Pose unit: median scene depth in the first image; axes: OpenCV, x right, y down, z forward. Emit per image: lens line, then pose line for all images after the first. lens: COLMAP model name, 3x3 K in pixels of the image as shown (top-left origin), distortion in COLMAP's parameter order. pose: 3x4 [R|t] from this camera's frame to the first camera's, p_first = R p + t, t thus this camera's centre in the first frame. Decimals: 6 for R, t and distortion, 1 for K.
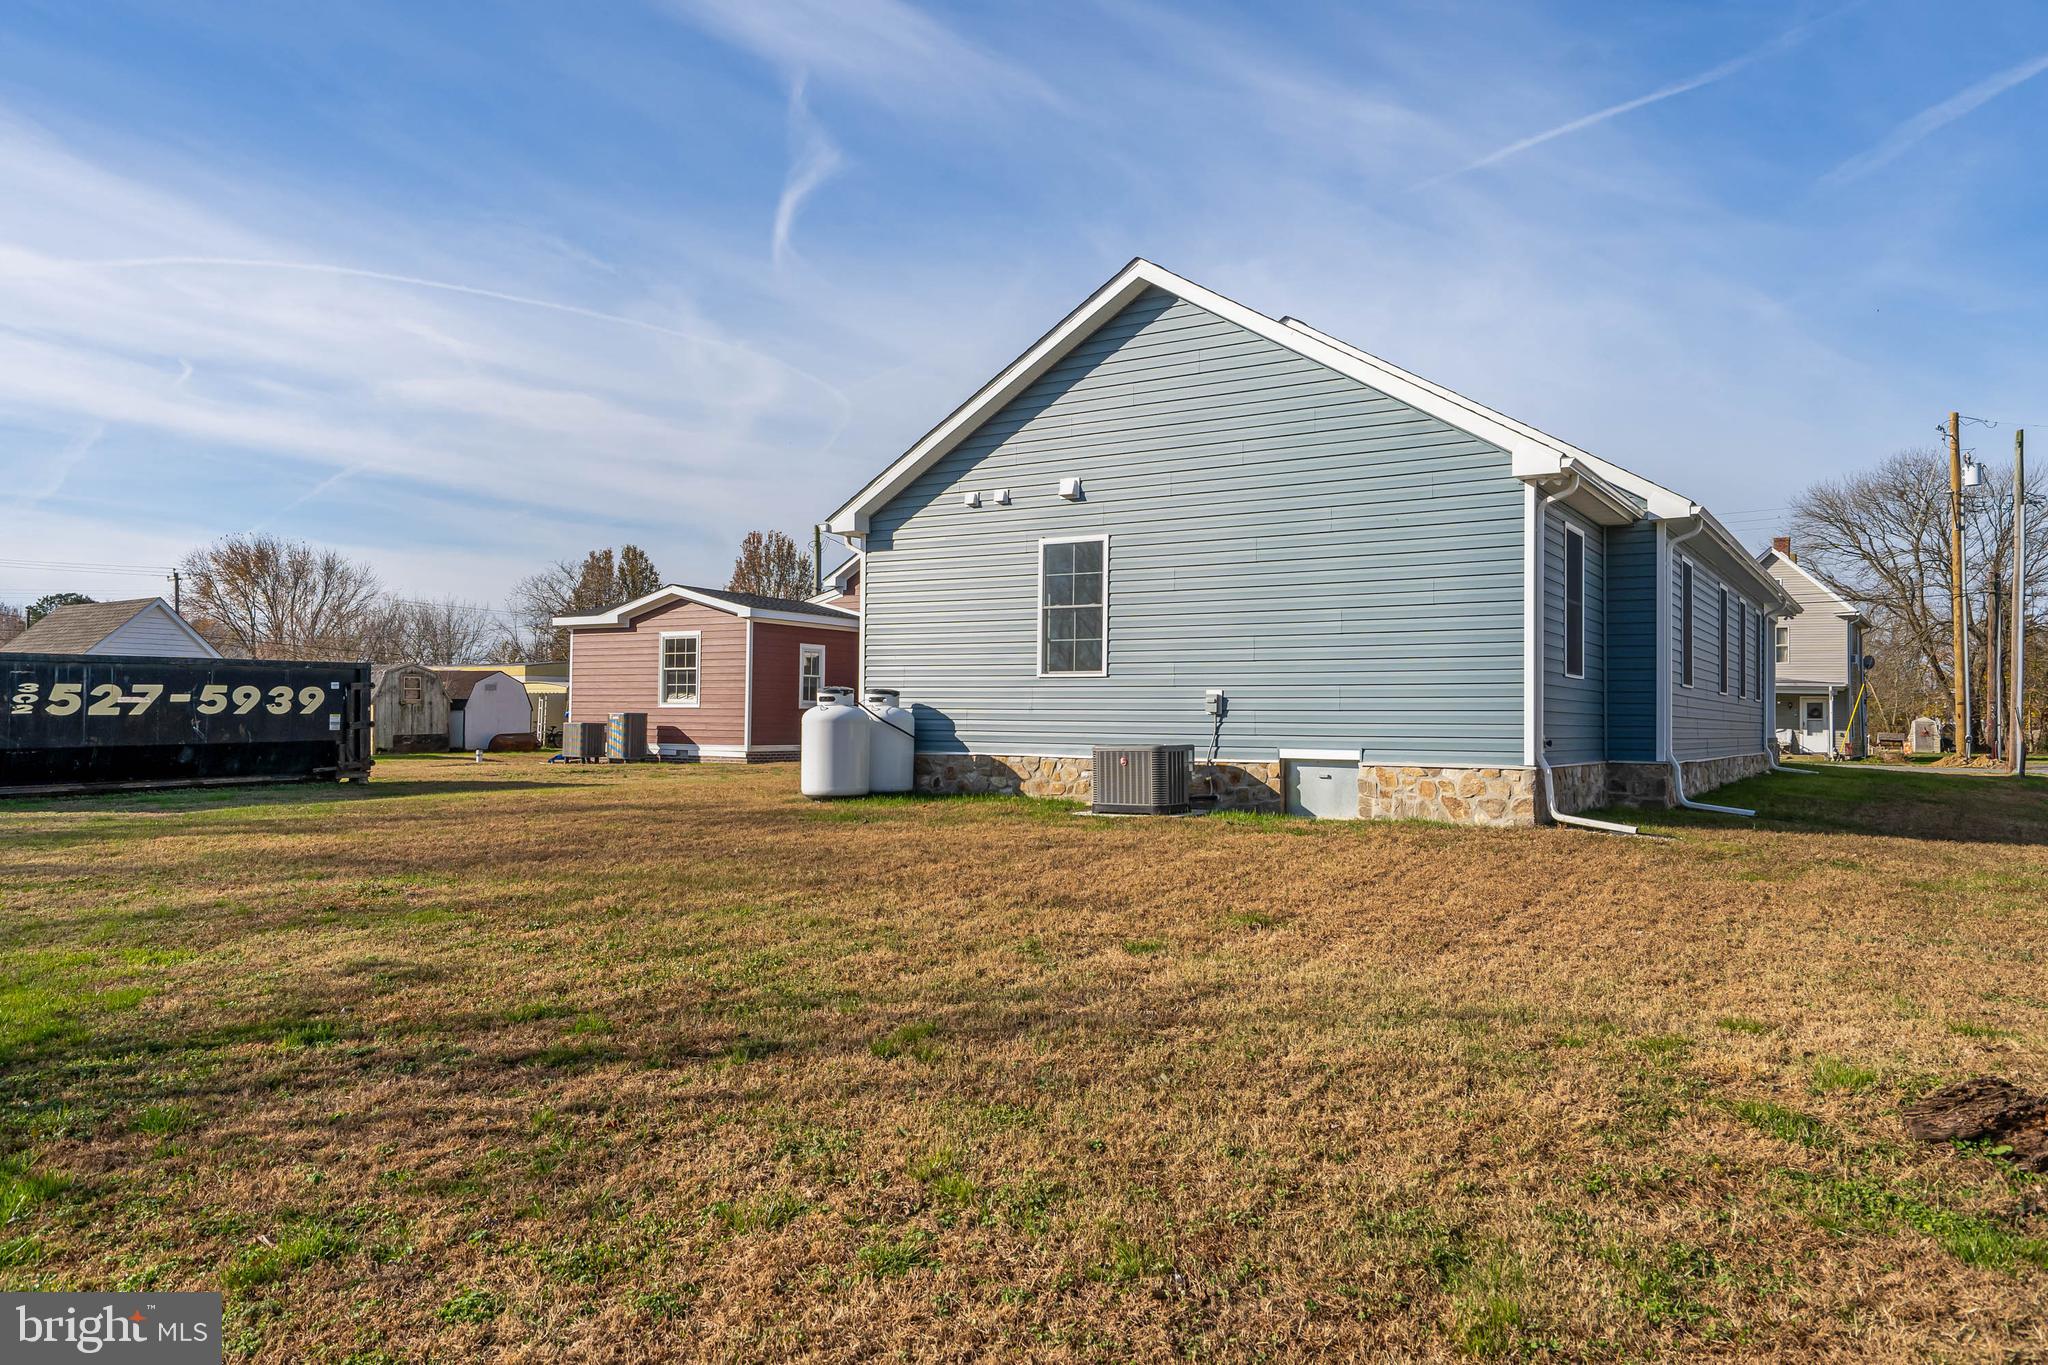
lens RADIAL K [[1375.0, 0, 1024.0], [0, 1375.0, 682.5], [0, 0, 1]] dist [-0.004256, 0.000402]
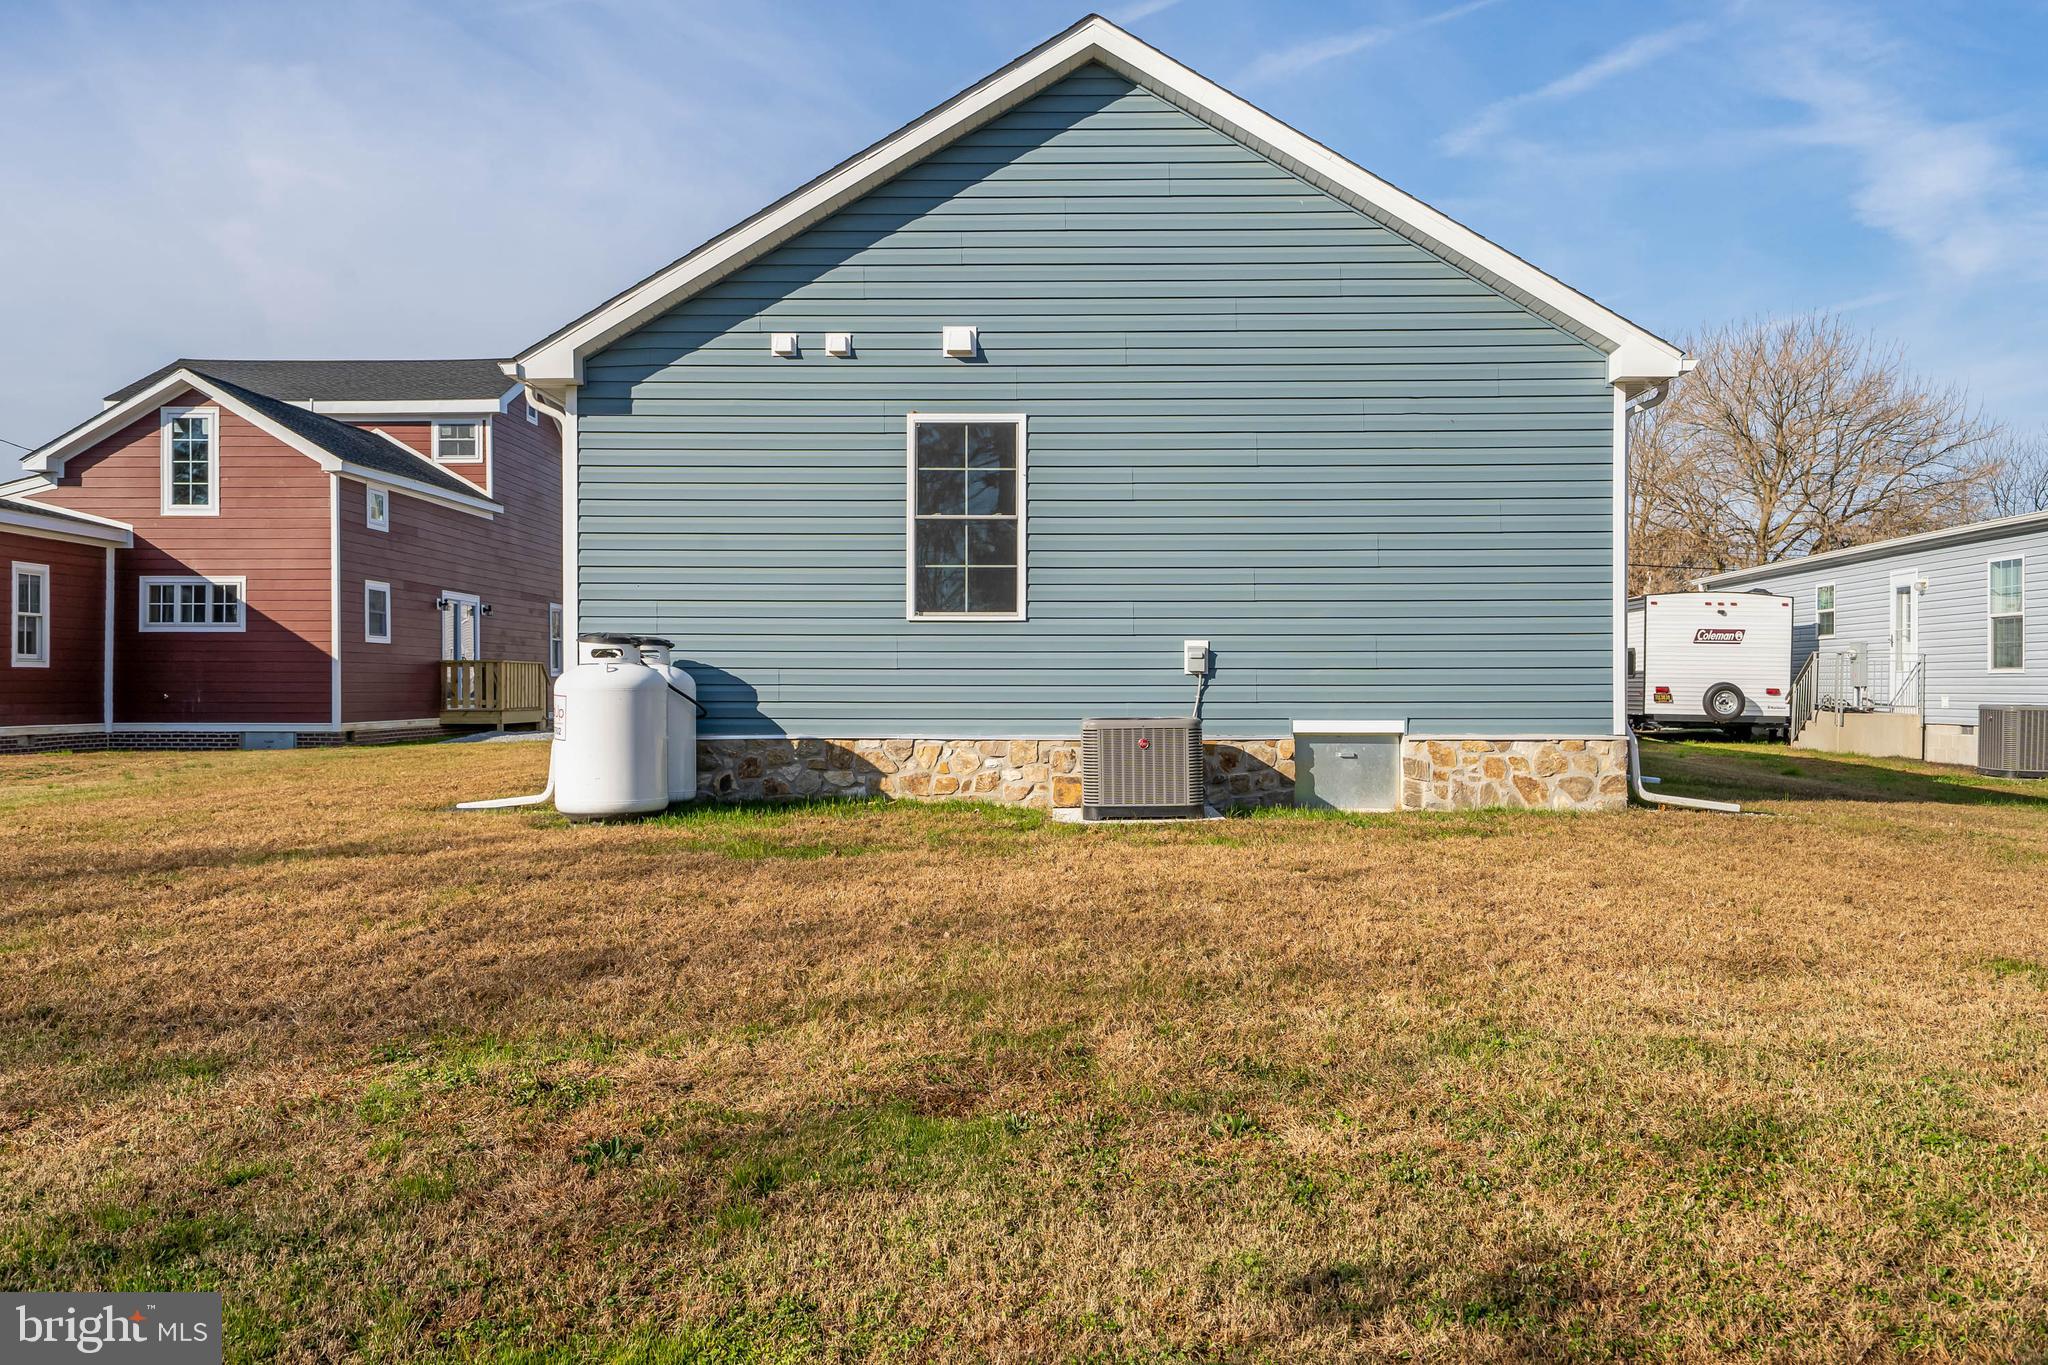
lens RADIAL K [[1648.7, 0, 1024.0], [0, 1648.7, 682.5], [0, 0, 1]] dist [0.005383, 0.000952]
pose [[0.852434, -0.010471, 0.522730, -0.371486], [-0.006528, 0.999508, 0.030667, 0.001255], [-0.522794, -0.029554, 0.851946, 0.291289]]
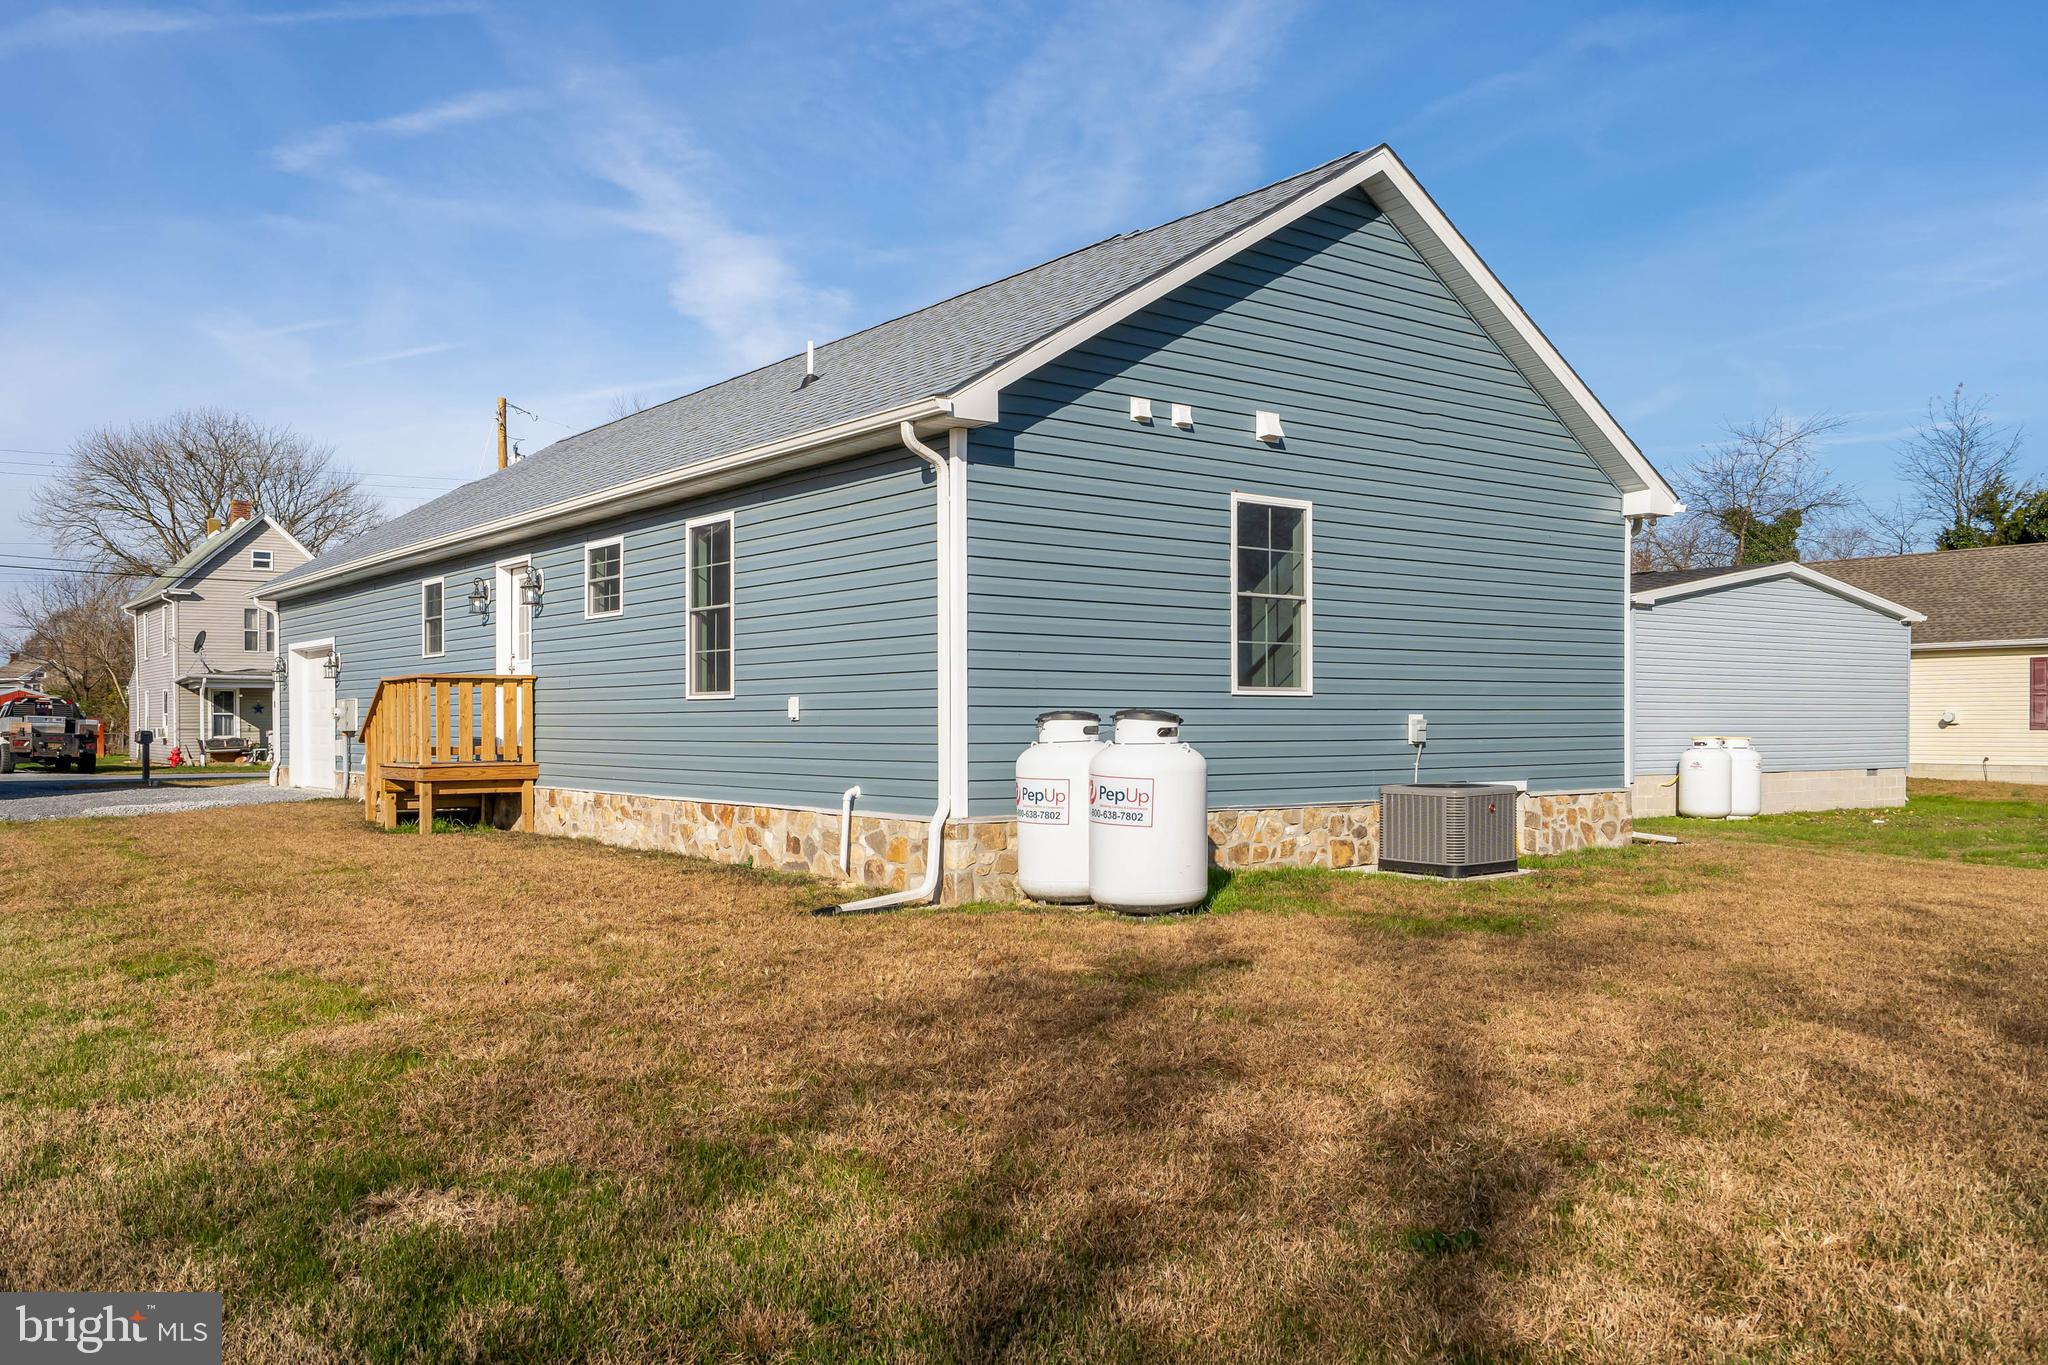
lens RADIAL K [[1654.6, 0, 1025.3], [0, 1654.6, 734.4], [0, 0, 1]] dist [0.003115, -0.002405]
pose [[0.334562, -0.016091, 0.942237, -0.822436], [-0.019396, 0.999525, 0.023957, -0.001770], [-0.942174, -0.026291, 0.334090, 0.841600]]
